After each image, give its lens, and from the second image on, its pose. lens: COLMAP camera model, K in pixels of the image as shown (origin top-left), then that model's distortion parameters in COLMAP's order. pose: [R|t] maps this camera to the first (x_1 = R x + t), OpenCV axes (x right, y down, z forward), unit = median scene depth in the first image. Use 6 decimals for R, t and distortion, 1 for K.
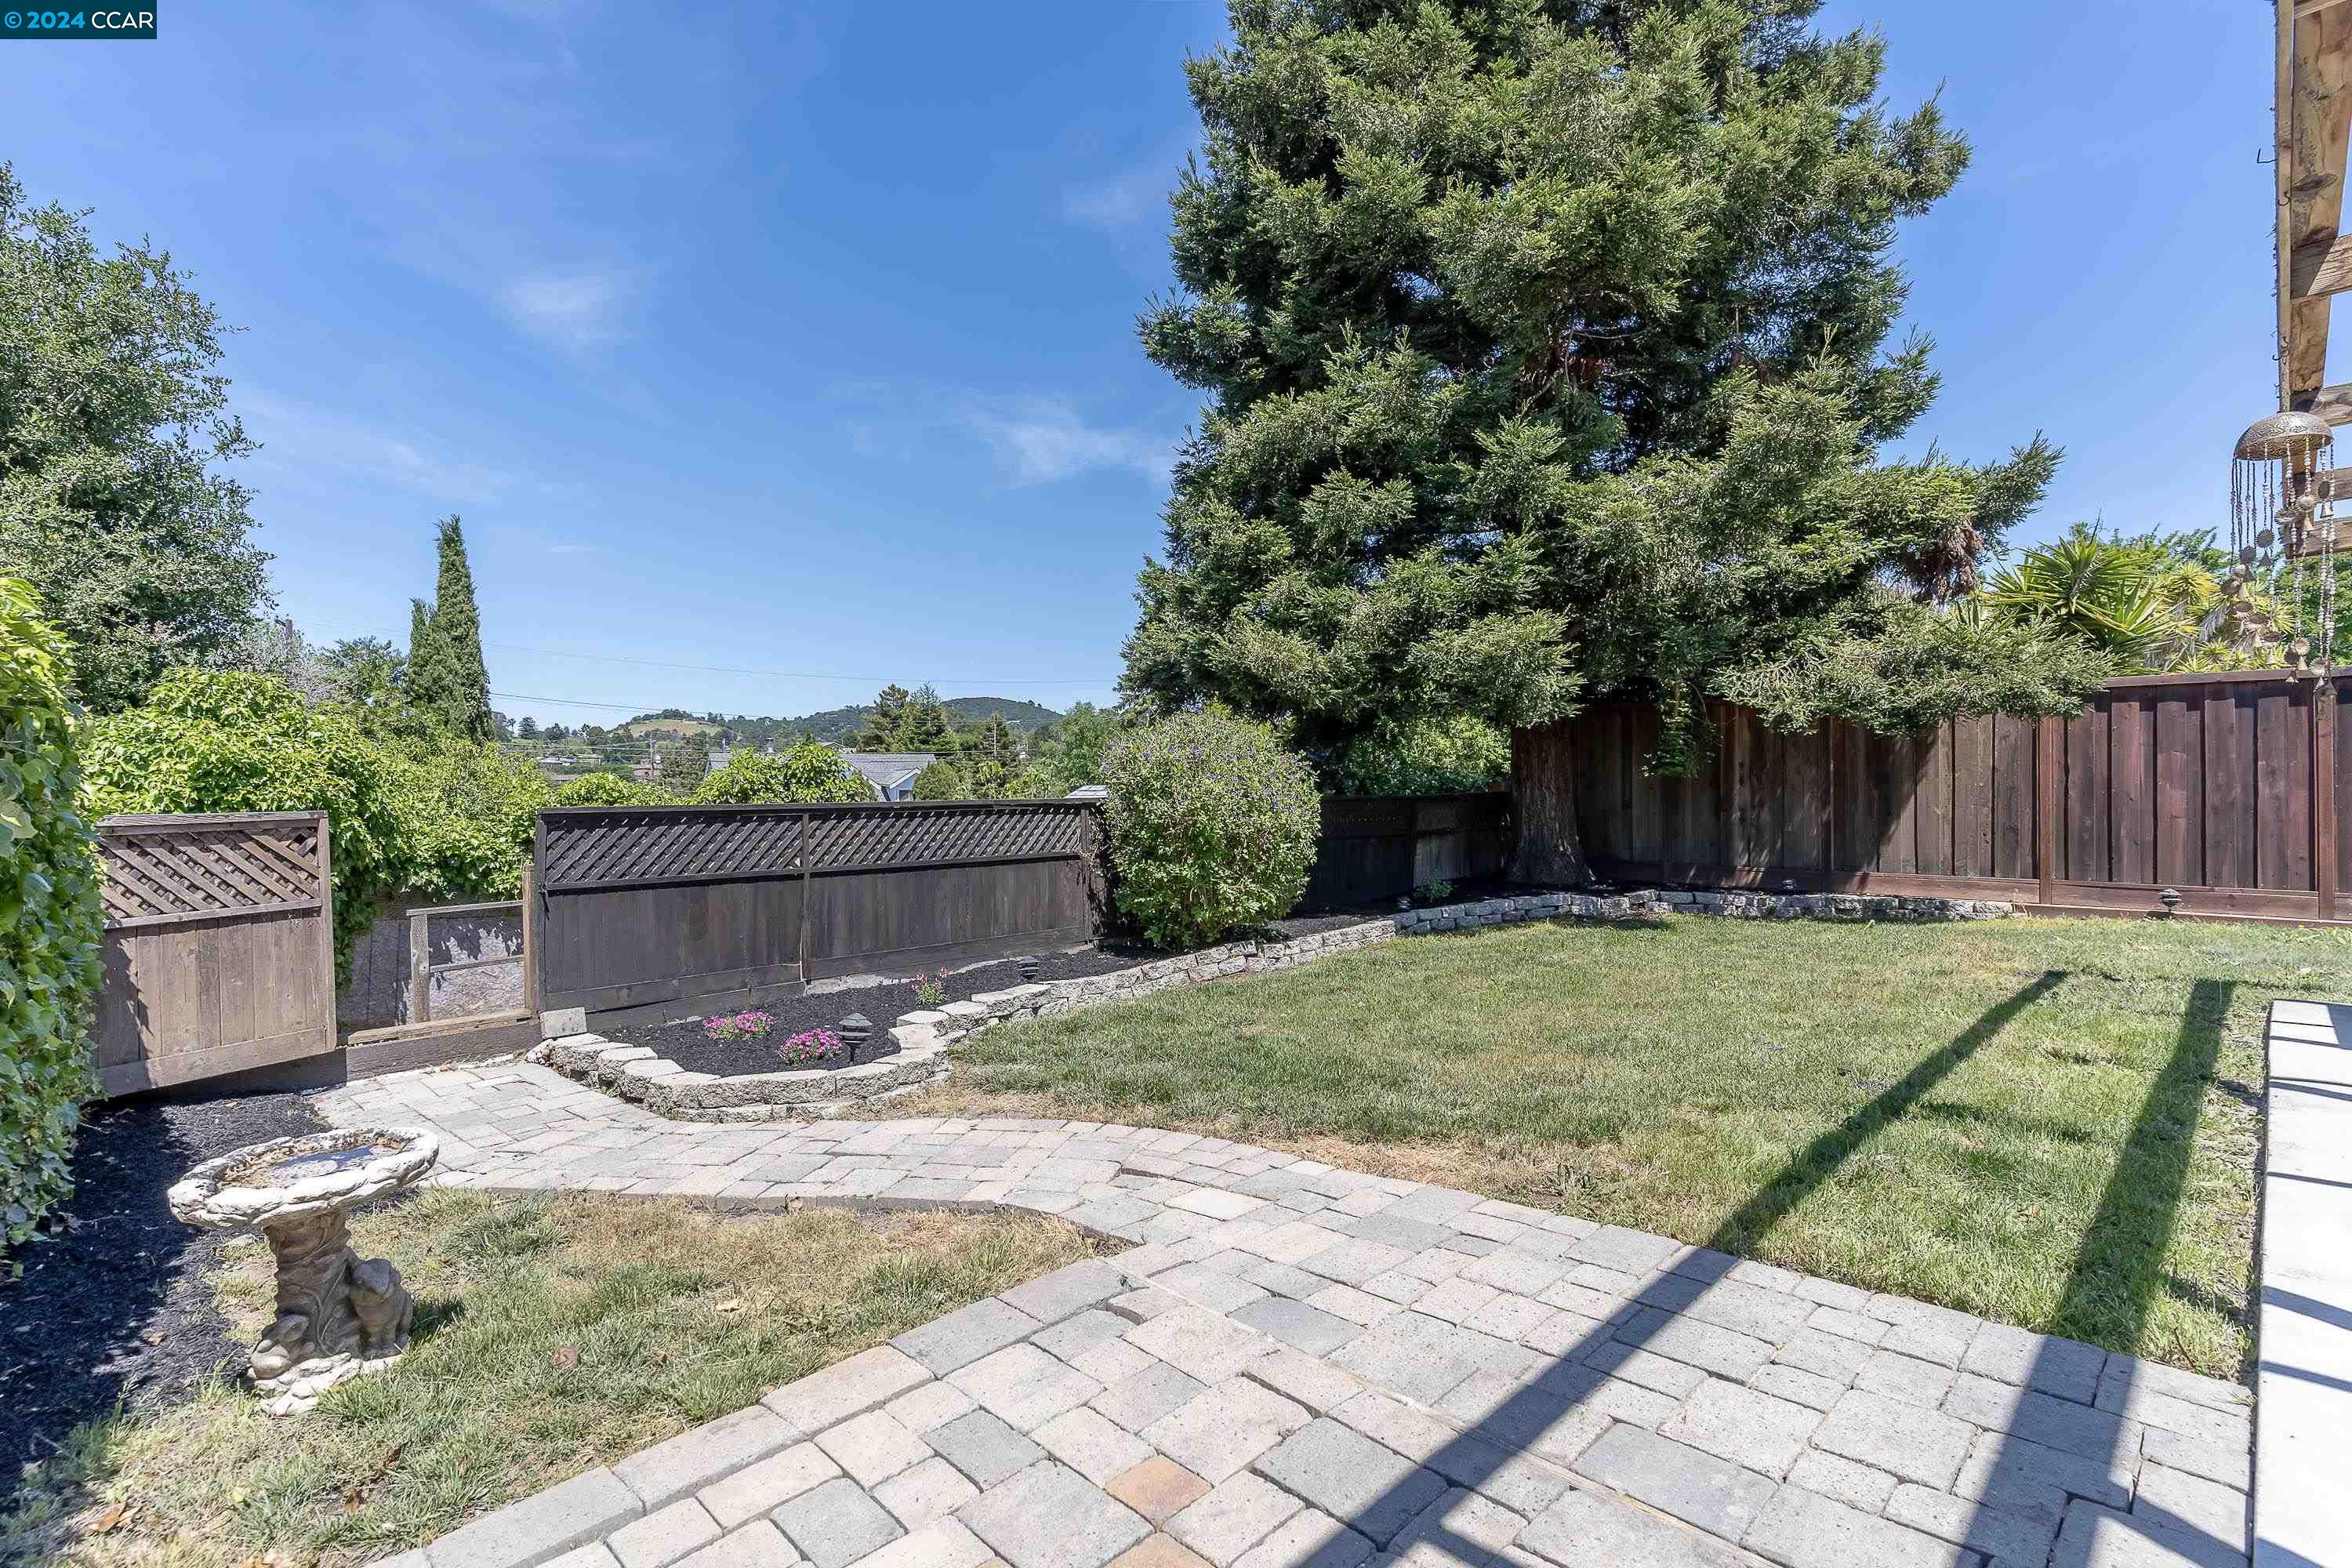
lens RADIAL K [[1132.7, 0, 1162.6], [0, 1132.7, 787.0], [0, 0, 1]] dist [0.005013, -0.000019]
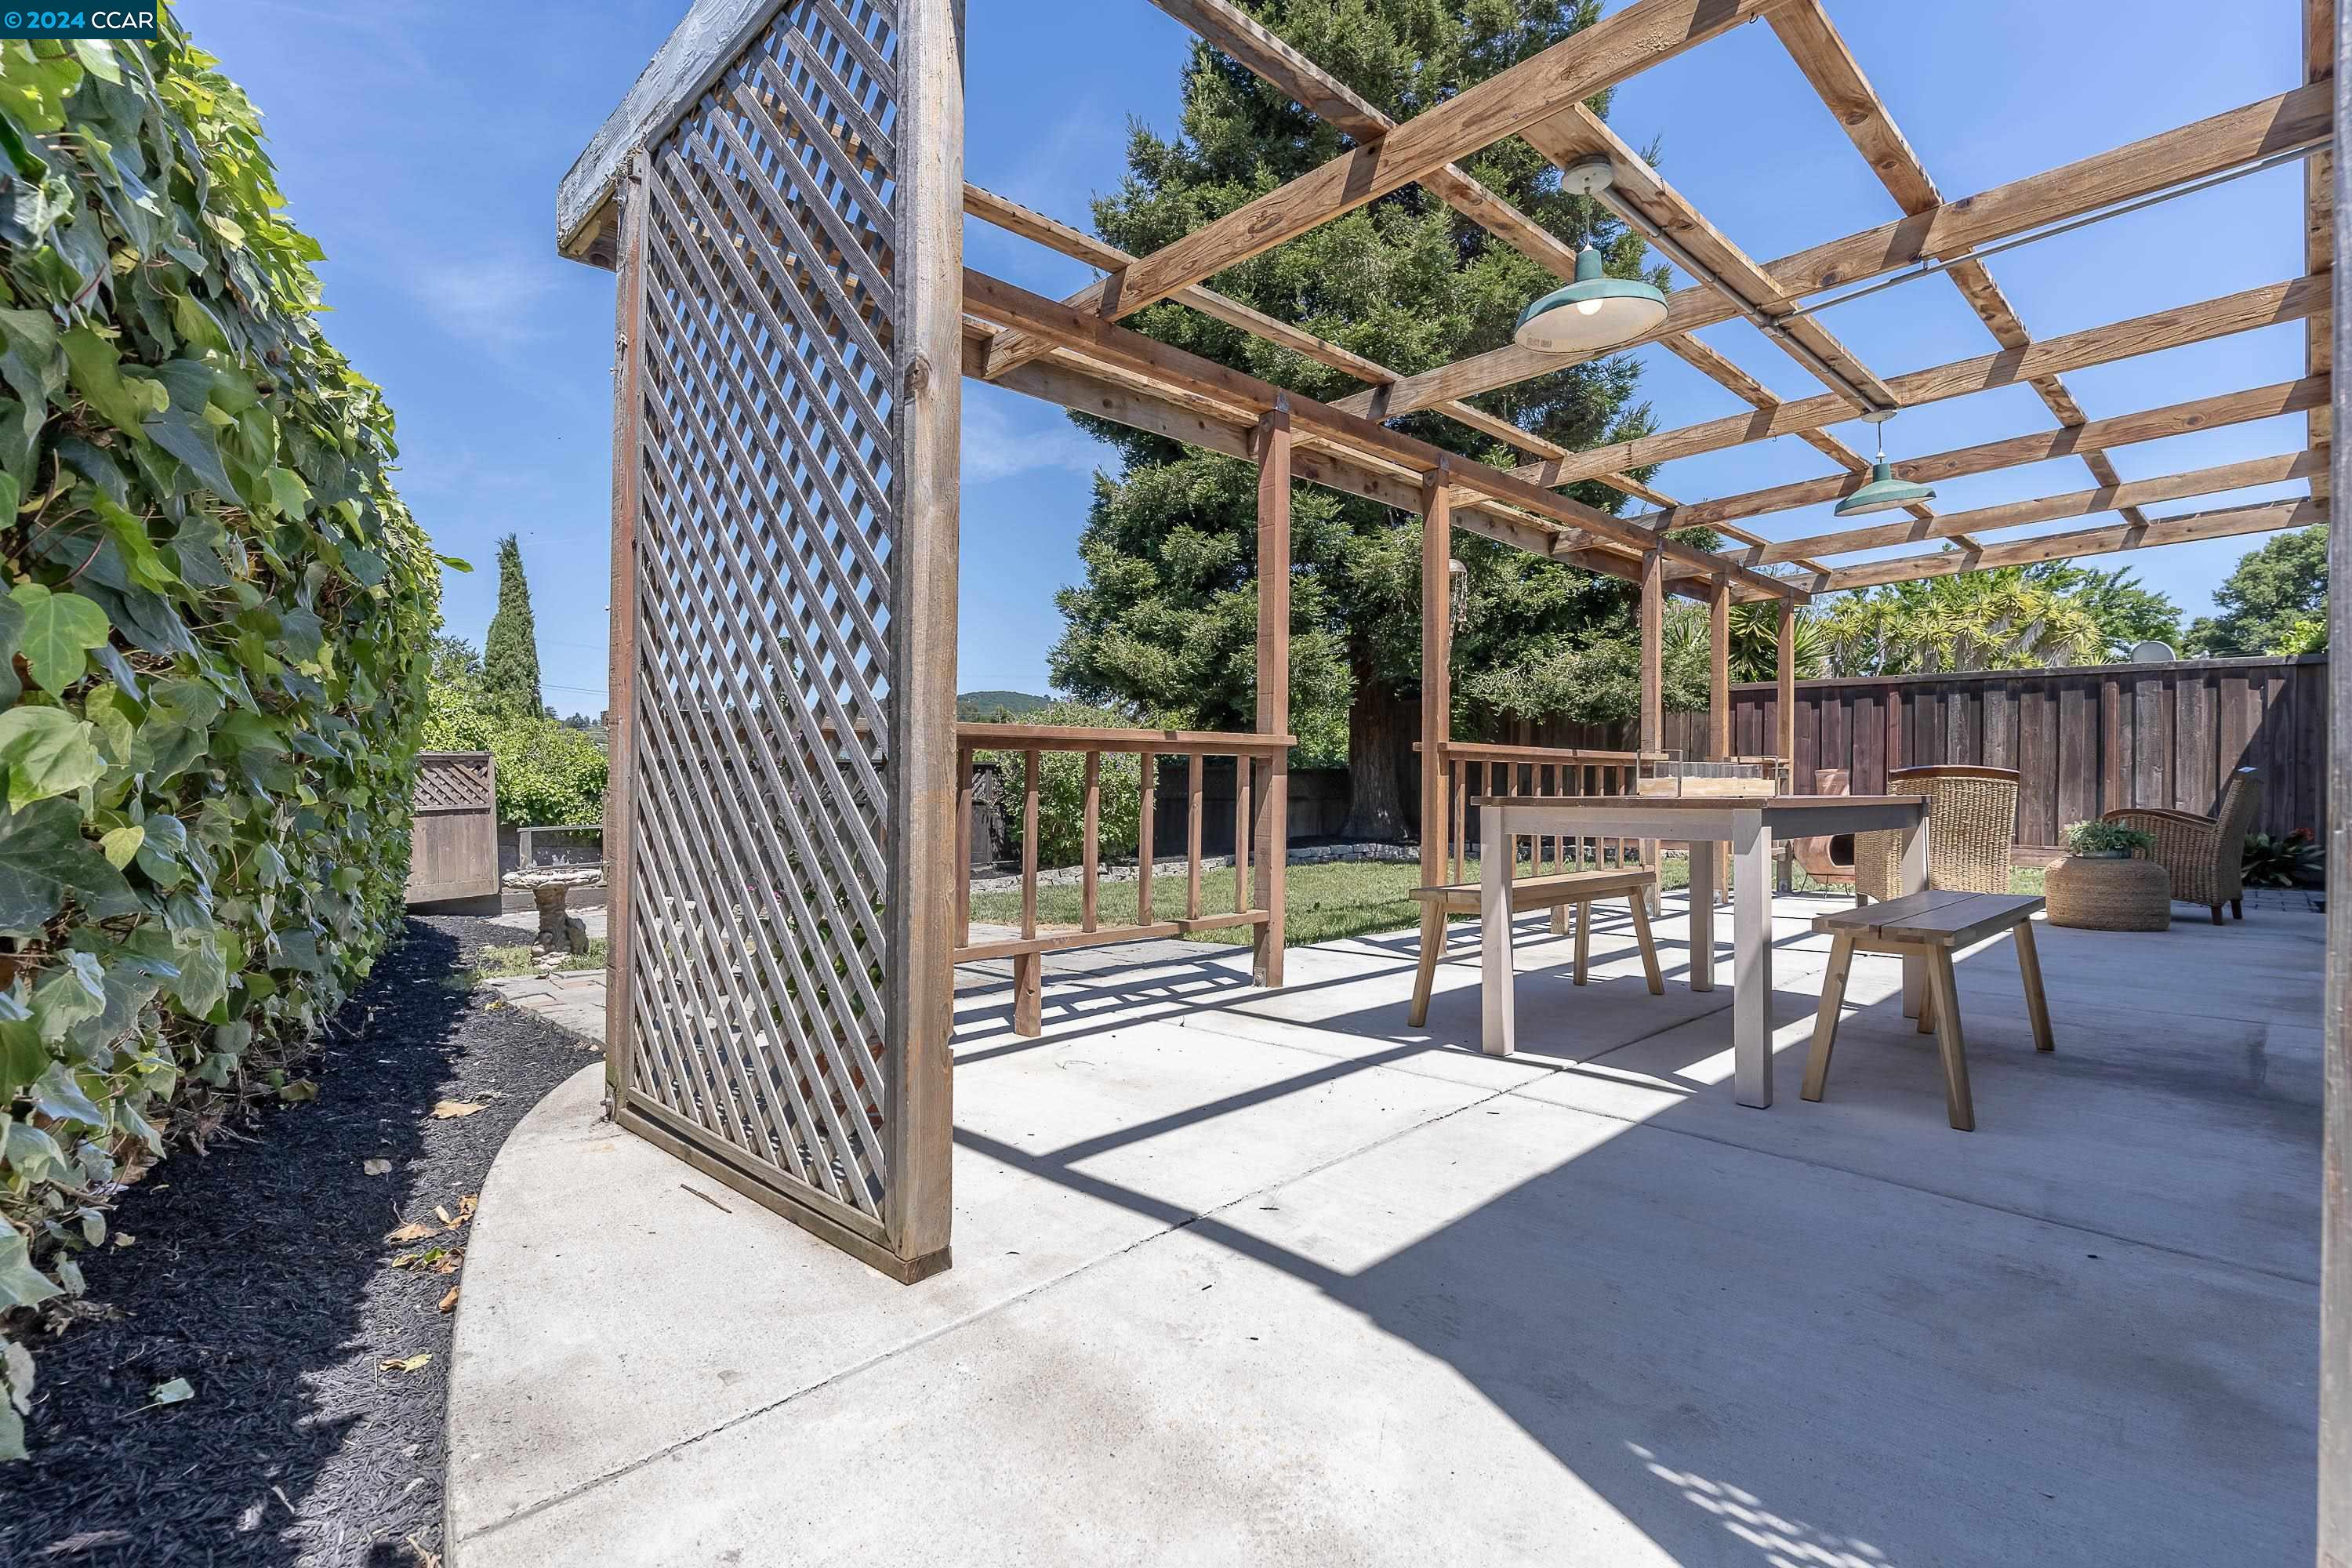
lens RADIAL K [[1141.3, 0, 1168.9], [0, 1141.3, 796.0], [0, 0, 1]] dist [0.002216, 0.001181]
pose [[0.999869, 0.010888, -0.011986, 0.155551], [-0.010751, 0.999877, 0.011419, 0.030712], [0.012109, -0.011288, 0.999863, -0.369194]]
